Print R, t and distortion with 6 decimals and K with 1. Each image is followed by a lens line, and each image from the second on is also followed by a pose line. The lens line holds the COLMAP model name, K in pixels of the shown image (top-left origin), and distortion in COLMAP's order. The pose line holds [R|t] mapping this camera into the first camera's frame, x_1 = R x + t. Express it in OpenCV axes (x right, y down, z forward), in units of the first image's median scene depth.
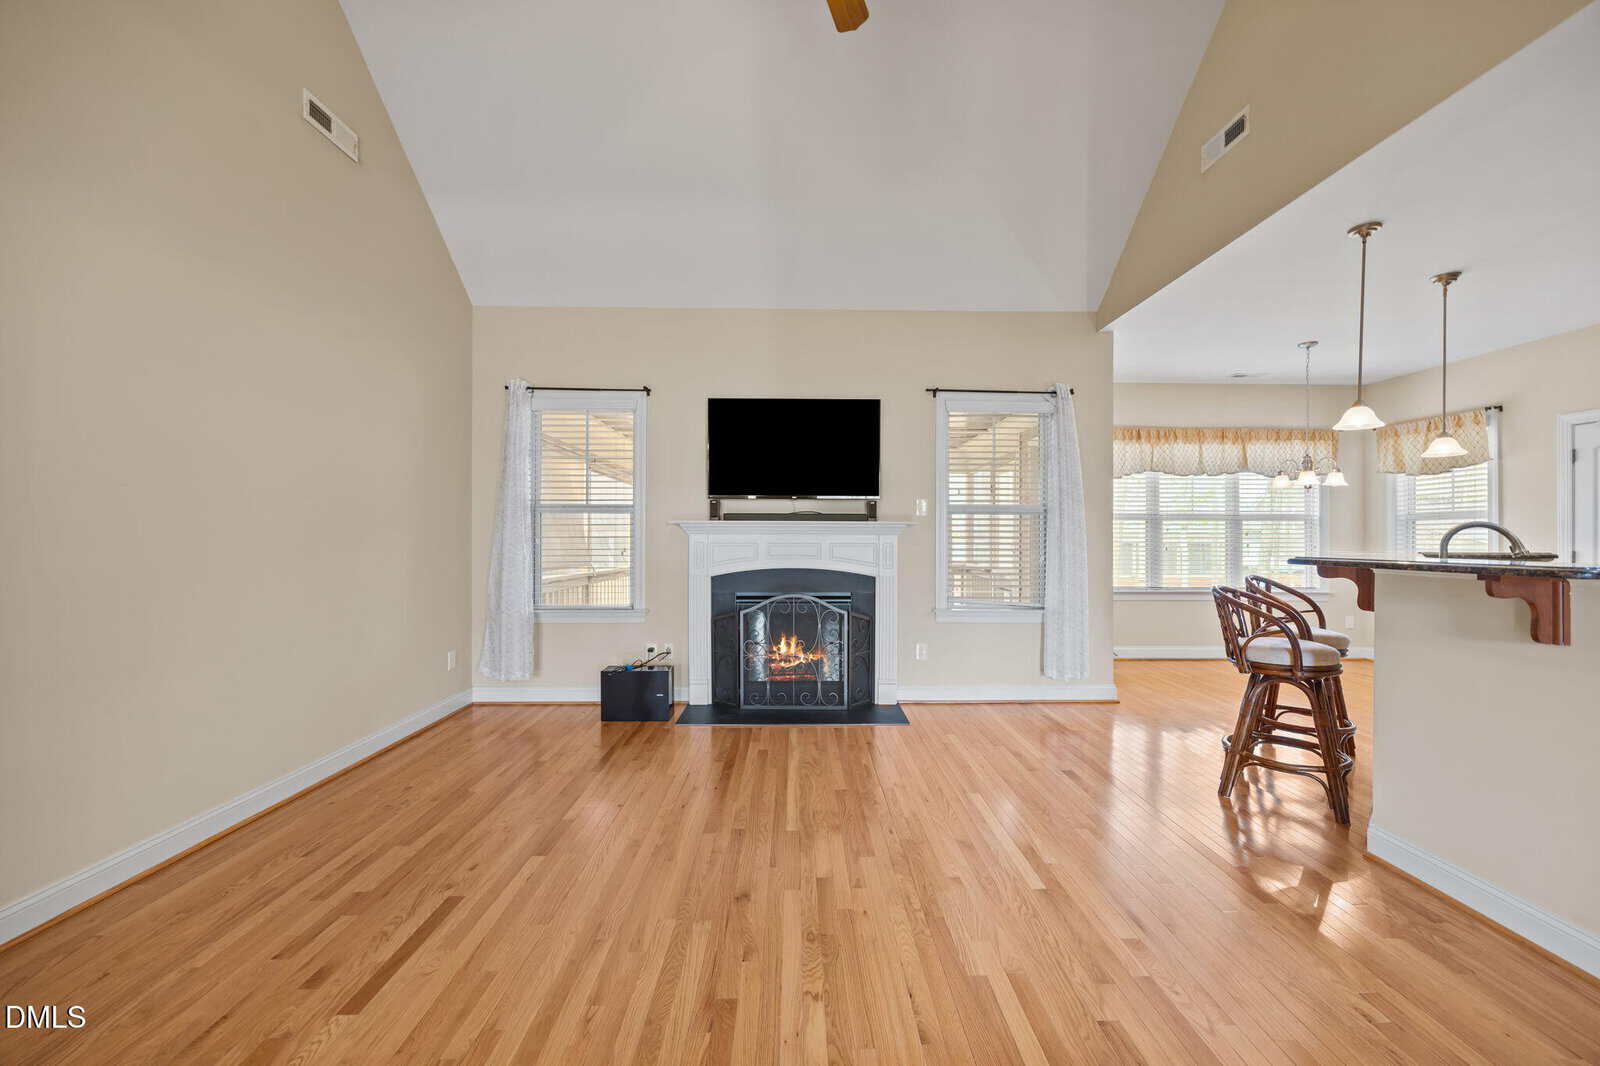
lens RADIAL K [[613.1, 0, 808.8], [0, 613.1, 536.5], [0, 0, 1]] dist [-0.004051, 0.000816]
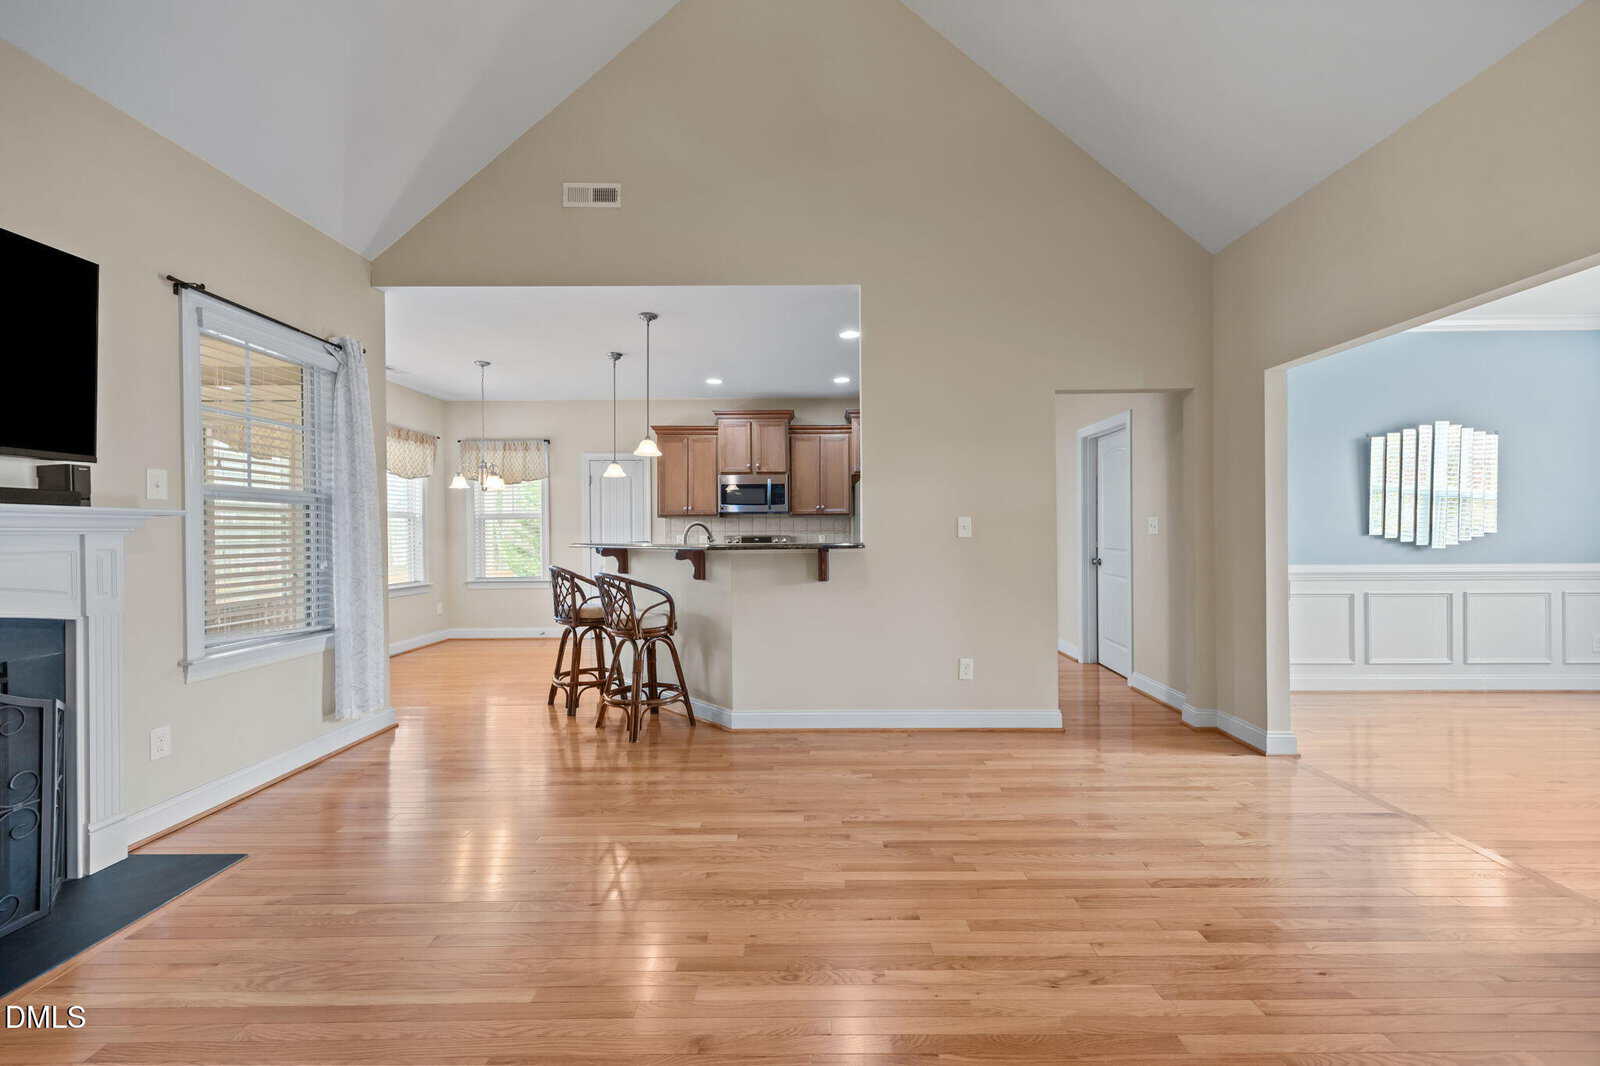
lens RADIAL K [[644.3, 0, 805.7], [0, 644.3, 532.6], [0, 0, 1]] dist [0.008559, -0.000488]
pose [[0.024910, -0.006361, 0.999669, -0.412018], [0.008193, 0.999947, 0.006159, -0.001922], [-0.999656, 0.008037, 0.024961, 0.415197]]
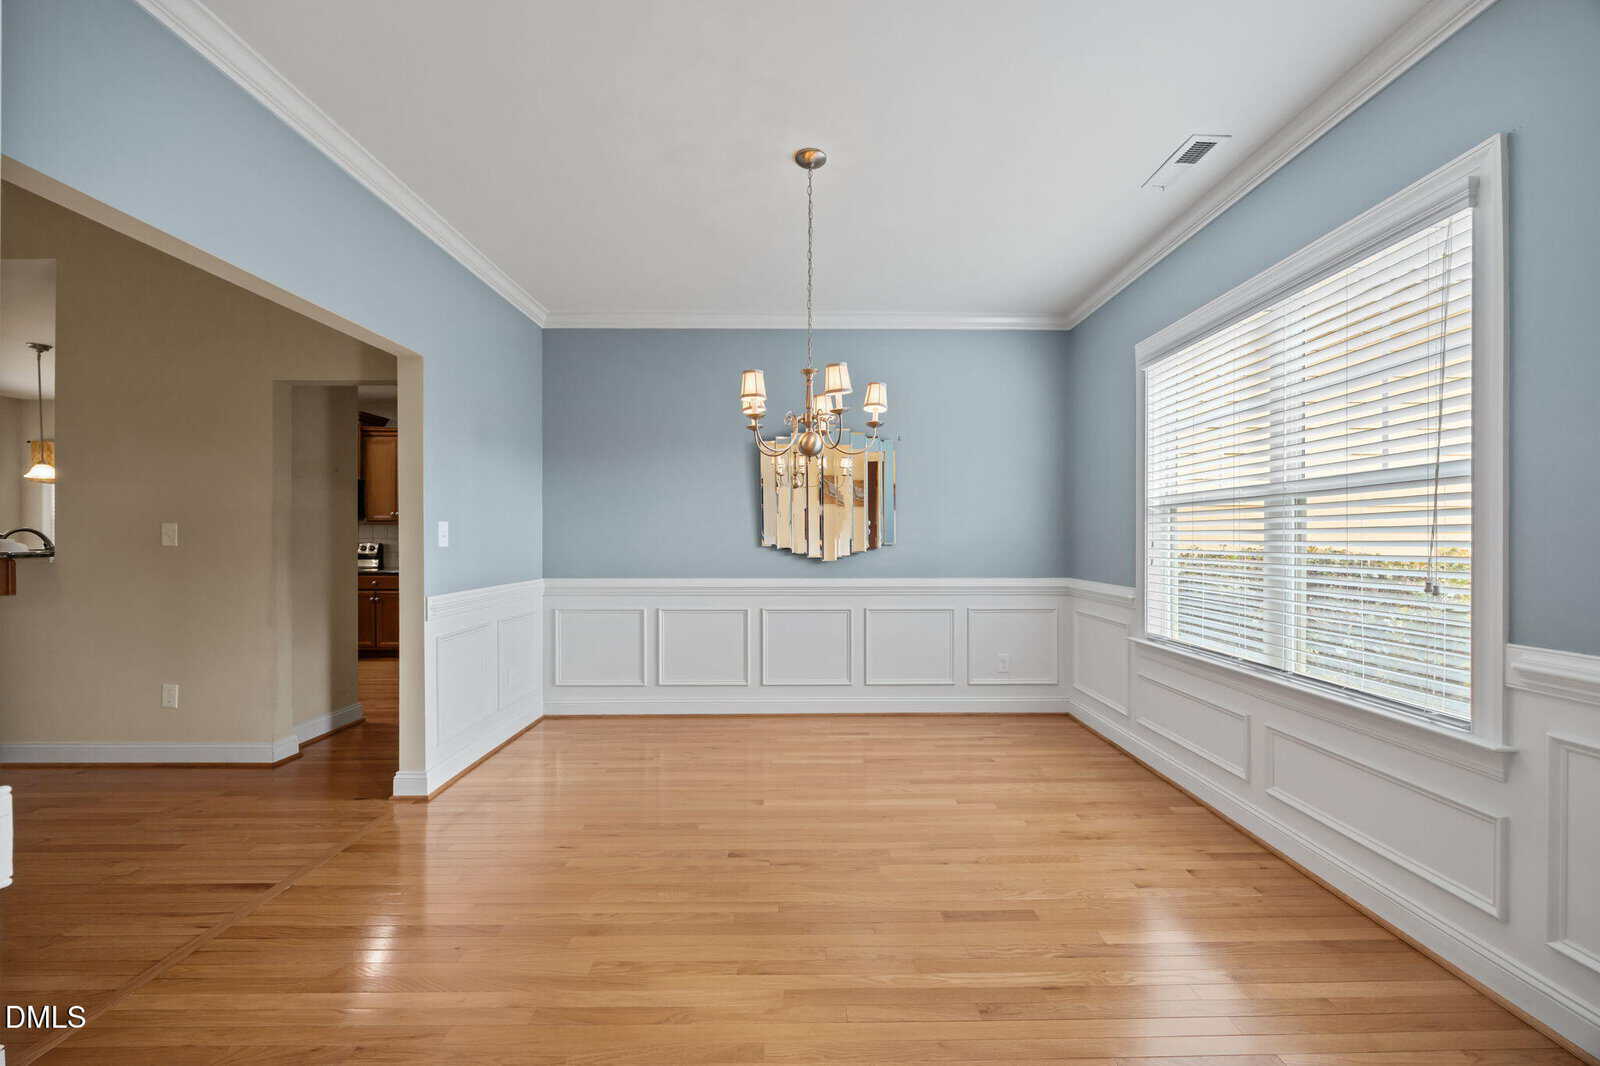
lens RADIAL K [[613.1, 0, 812.4], [0, 613.1, 536.1], [0, 0, 1]] dist [-0.004051, 0.000816]
pose [[0.003381, 0.001117, 0.999994, -0.255563], [0.001472, 0.999998, -0.001122, 0.001562], [-0.999993, 0.001476, 0.003379, -0.597160]]
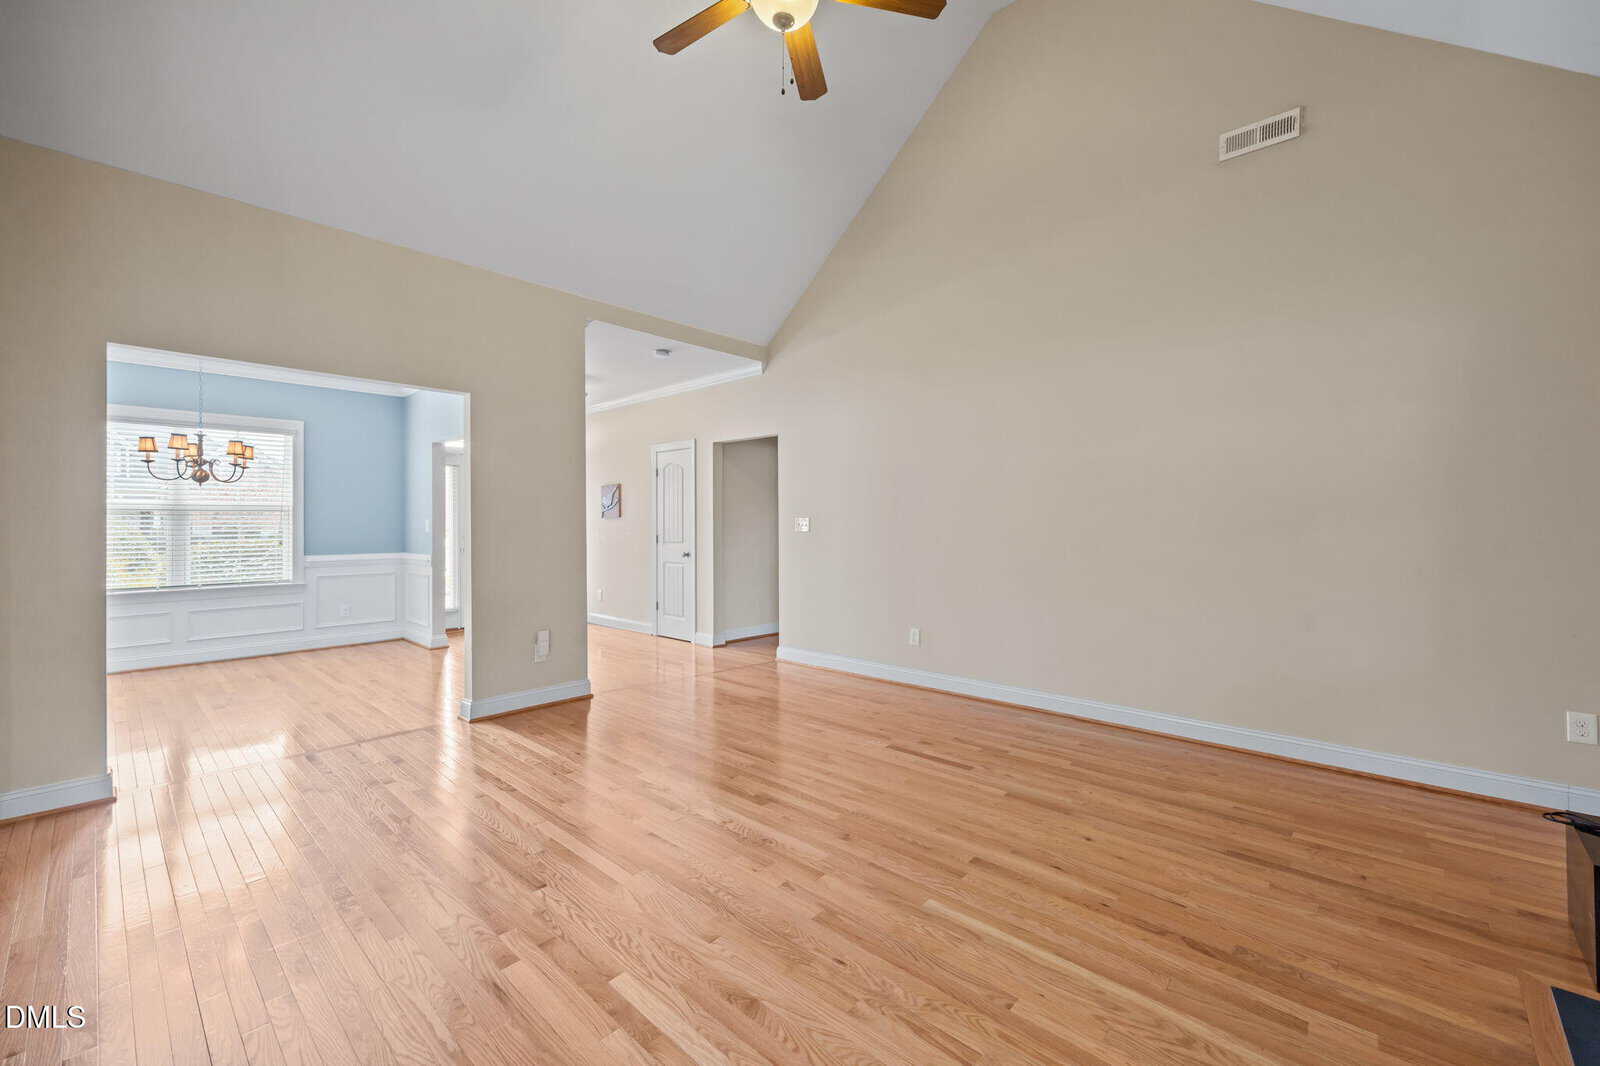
lens RADIAL K [[644.3, 0, 809.6], [0, 644.3, 517.4], [0, 0, 1]] dist [0.008559, -0.000488]
pose [[-0.687109, -0.004993, -0.726537, 0.403517], [0.003284, 0.999945, -0.009978, -0.002131], [0.726547, -0.009242, -0.687054, 0.871728]]
